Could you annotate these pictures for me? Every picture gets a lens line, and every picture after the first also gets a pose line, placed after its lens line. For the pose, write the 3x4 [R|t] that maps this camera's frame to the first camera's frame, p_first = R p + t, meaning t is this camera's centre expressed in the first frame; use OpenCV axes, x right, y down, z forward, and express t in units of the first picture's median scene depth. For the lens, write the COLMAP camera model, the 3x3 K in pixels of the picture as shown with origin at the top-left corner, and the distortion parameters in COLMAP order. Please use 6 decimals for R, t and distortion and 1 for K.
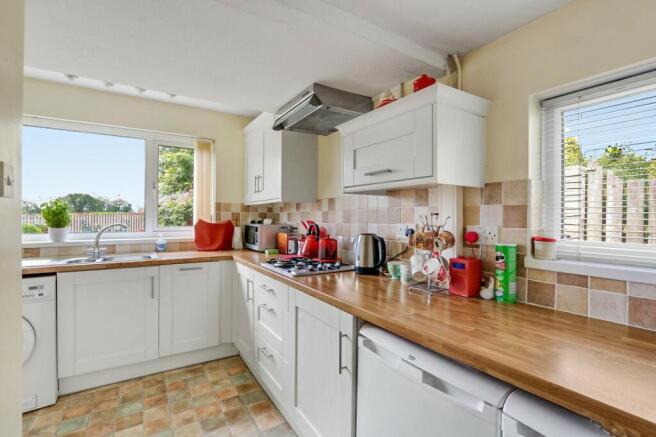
lens RADIAL K [[303.3, 0, 330.6], [0, 303.3, 216.5], [0, 0, 1]] dist [-0.017130, -0.000002]
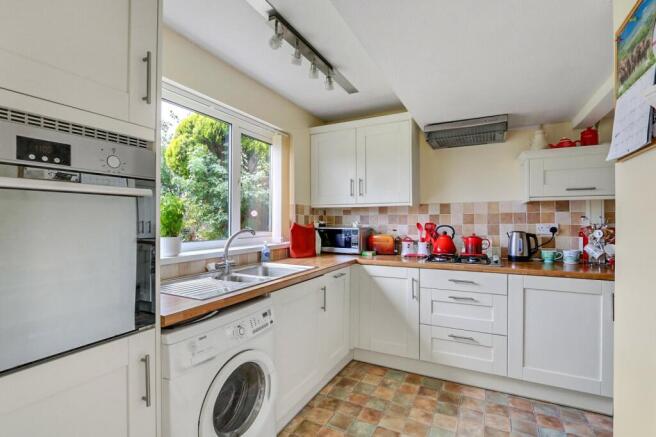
lens RADIAL K [[303.3, 0, 332.2], [0, 303.3, 220.5], [0, 0, 1]] dist [-0.017130, -0.000002]
pose [[0.861877, 0.001335, 0.507116, -1.104228], [0.001073, 0.999989, -0.004457, 0.010687], [-0.507116, 0.004386, 0.861866, 0.233087]]
